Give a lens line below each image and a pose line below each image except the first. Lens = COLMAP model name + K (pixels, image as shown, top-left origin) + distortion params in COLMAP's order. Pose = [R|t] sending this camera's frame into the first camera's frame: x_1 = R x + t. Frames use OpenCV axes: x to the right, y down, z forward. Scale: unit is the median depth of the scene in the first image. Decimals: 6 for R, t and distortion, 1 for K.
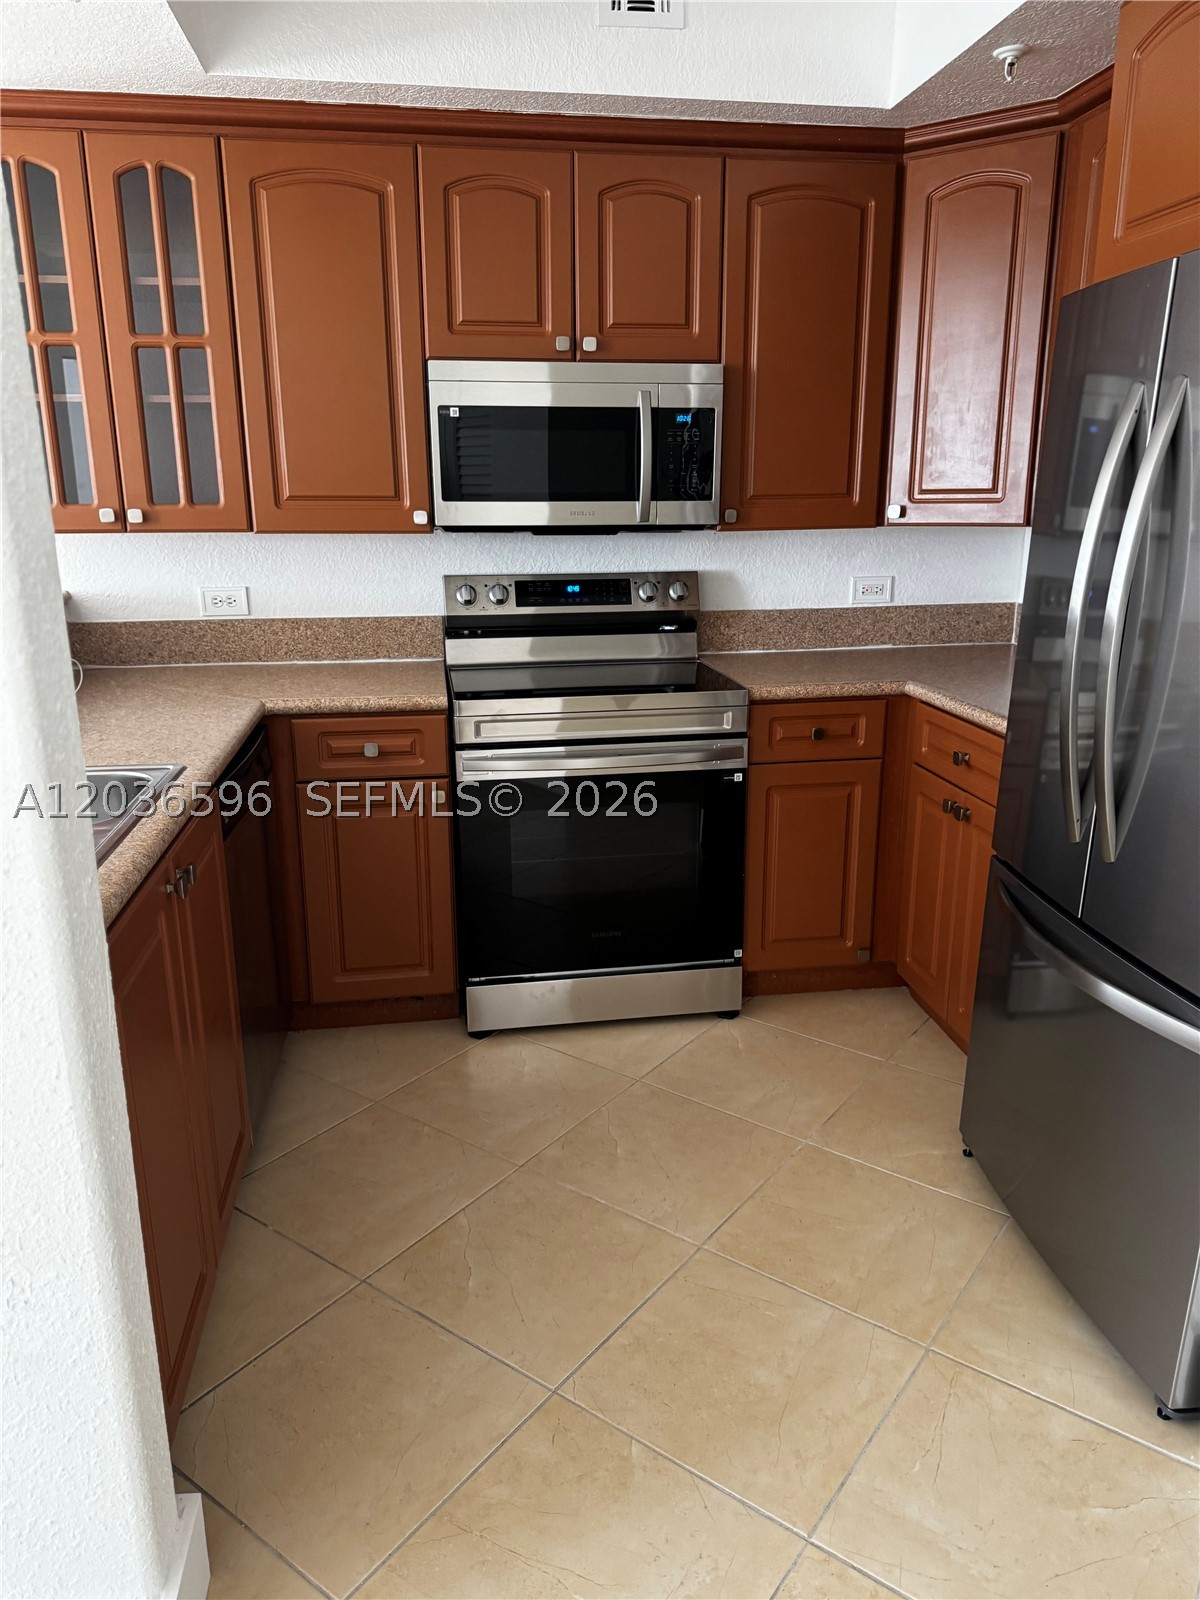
lens RADIAL K [[1129.1, 0, 591.2], [0, 1129.1, 807.5], [0, 0, 1]] dist [0.115524, -0.157803]
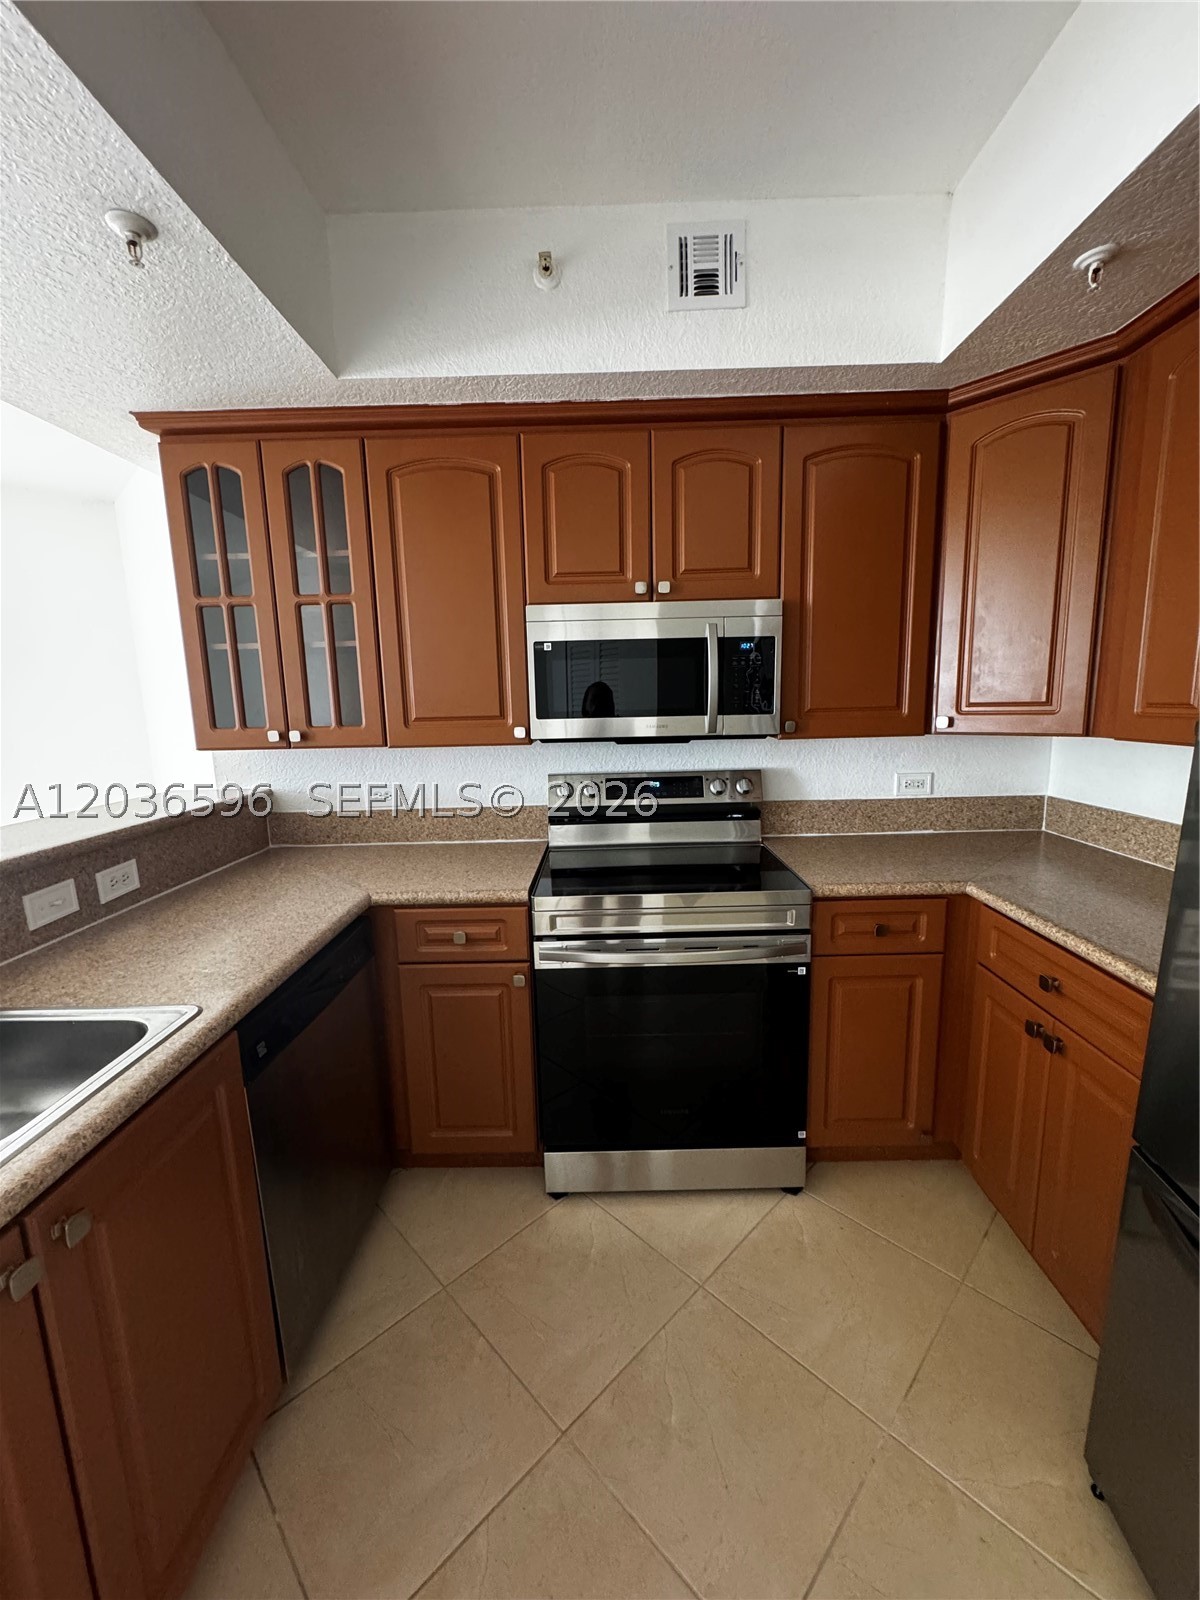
lens RADIAL K [[636.9, 0, 596.8], [0, 636.9, 802.3], [0, 0, 1]] dist [0.007190, -0.004235]
pose [[0.987121, 0.007629, -0.159794, 0.035841], [-0.025009, 0.993940, -0.107038, -0.113817], [0.158009, 0.109656, 0.981330, 0.372017]]
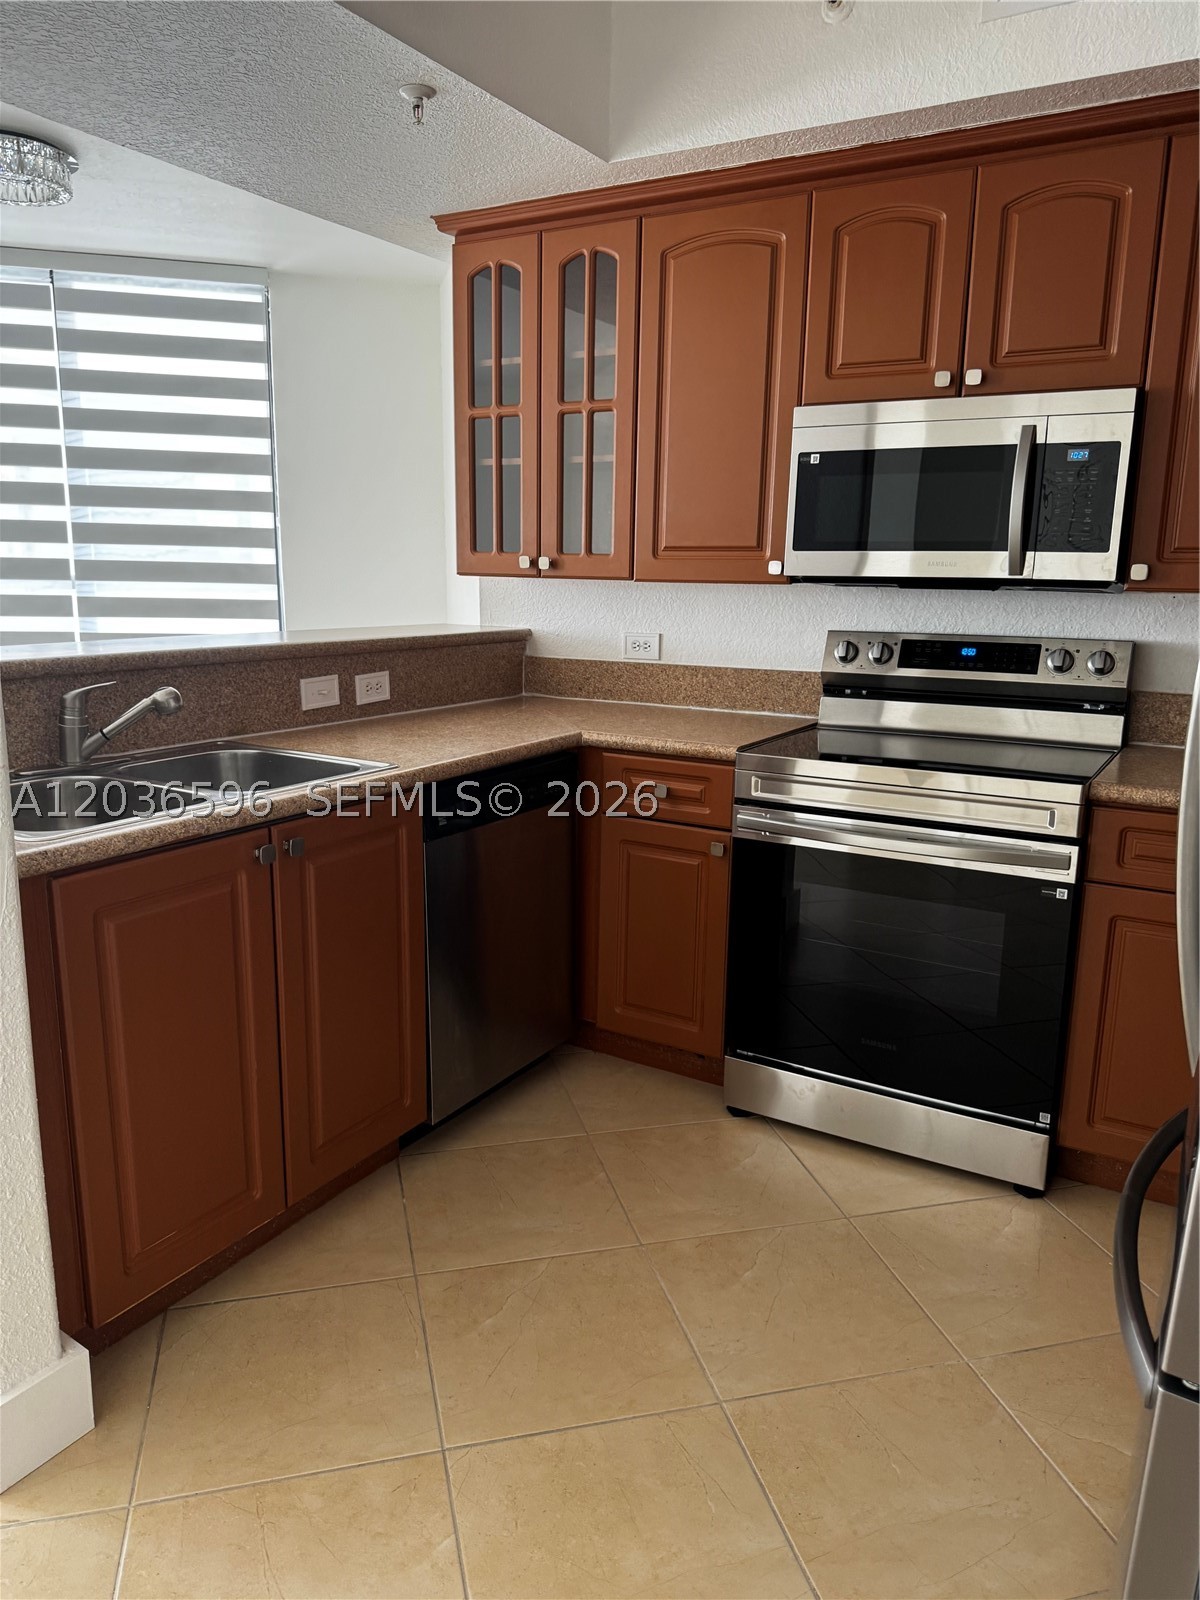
lens RADIAL K [[1129.1, 0, 591.2], [0, 1129.1, 807.5], [0, 0, 1]] dist [0.115524, -0.157803]
pose [[0.775906, 0.149362, -0.612912, 0.356118], [-0.189313, 0.981917, -0.000372, -0.023386], [0.601773, 0.116321, 0.790151, 0.162535]]
